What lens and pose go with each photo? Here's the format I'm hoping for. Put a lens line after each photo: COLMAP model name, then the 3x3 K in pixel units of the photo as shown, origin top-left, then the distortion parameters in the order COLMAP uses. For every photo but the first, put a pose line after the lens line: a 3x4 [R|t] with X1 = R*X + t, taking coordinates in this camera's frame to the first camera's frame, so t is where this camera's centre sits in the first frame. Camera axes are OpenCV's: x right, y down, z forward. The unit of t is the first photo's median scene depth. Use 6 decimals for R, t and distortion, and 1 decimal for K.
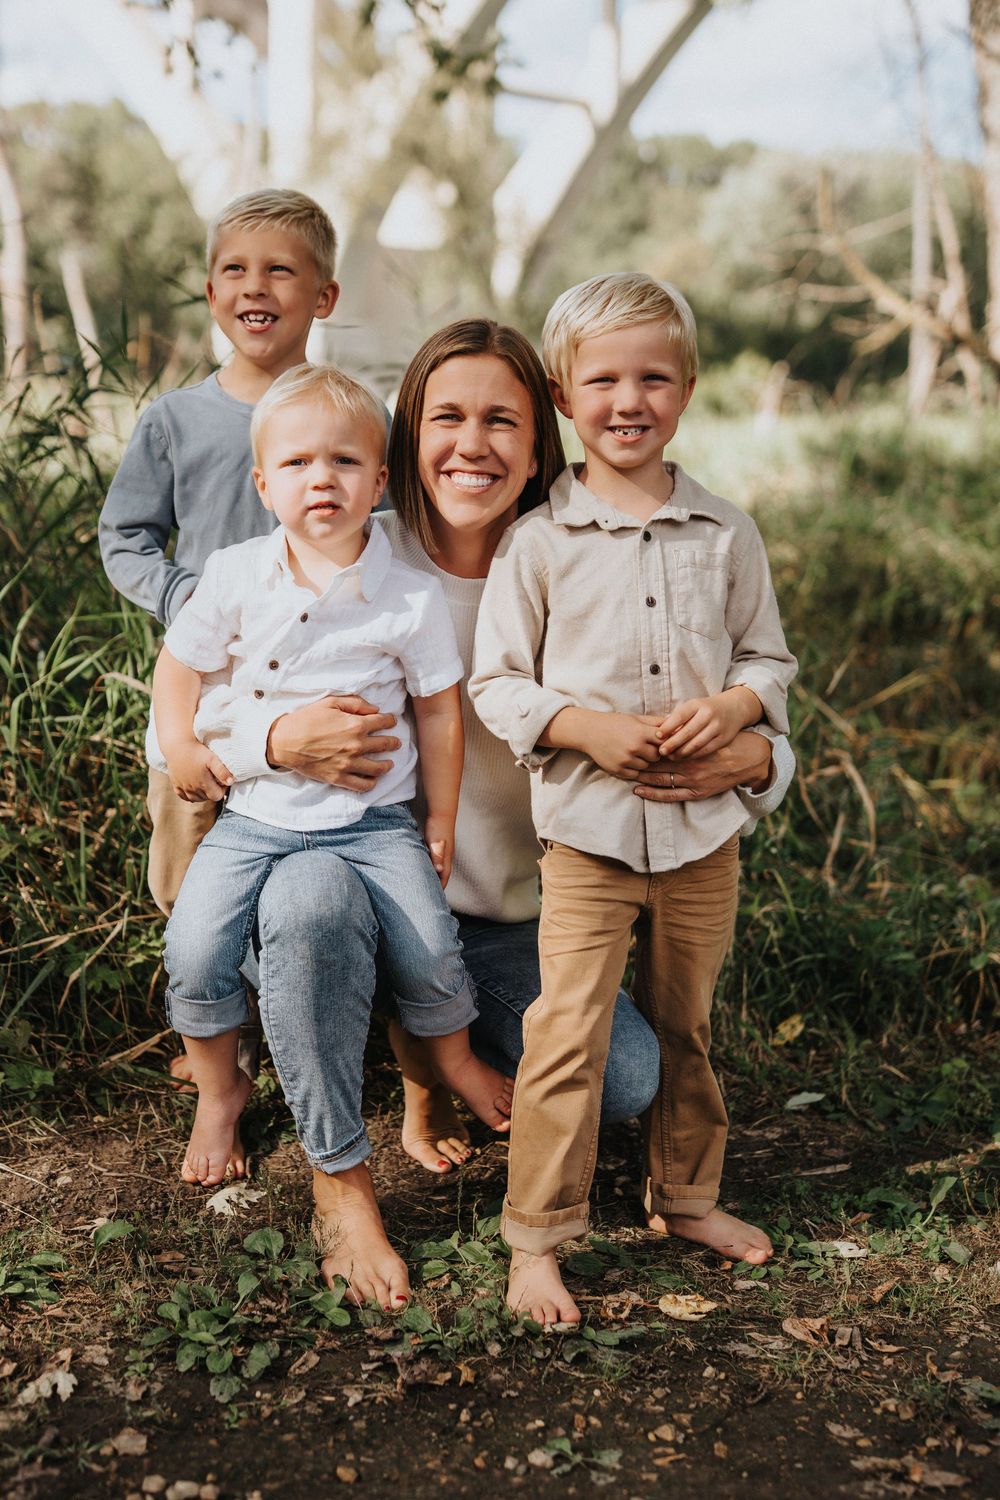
lens RADIAL K [[2168.8, 0, 500.0], [0, 2168.8, 750.0], [0, 0, 1]] dist [-0.031955, -0.044662]
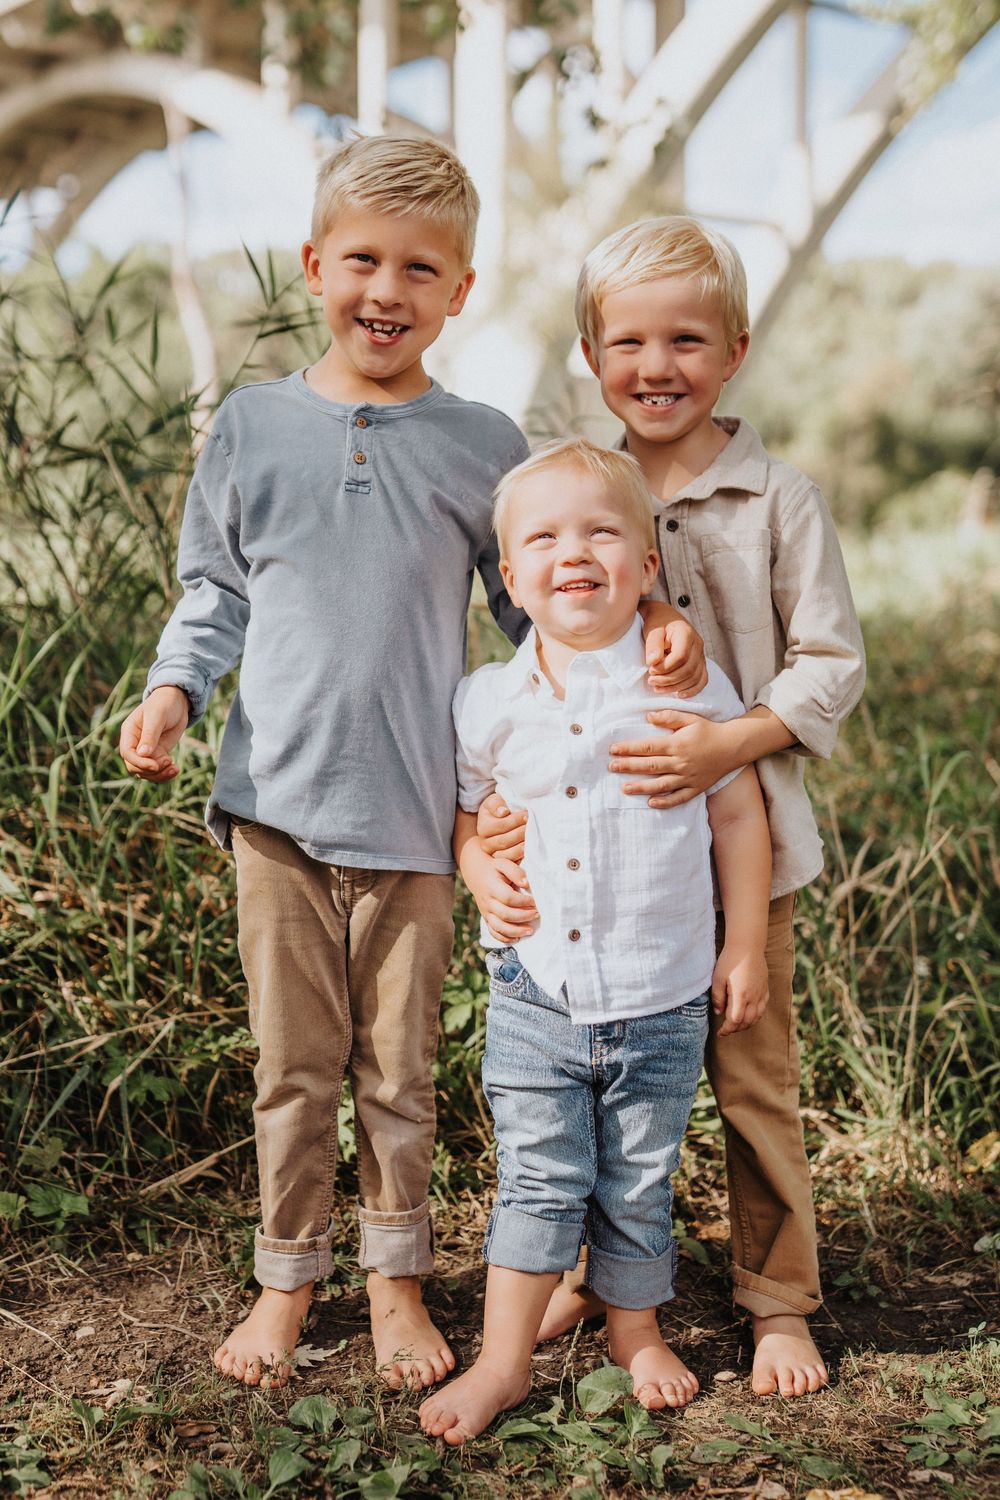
lens RADIAL K [[2176.4, 0, 500.0], [0, 2176.4, 750.0], [0, 0, 1]] dist [0.011253, -0.018444]
pose [[0.995302, -0.016751, -0.095360, 0.035180], [0.010509, 0.997792, -0.065579, 0.031201], [0.096248, 0.064268, 0.993280, 0.162606]]
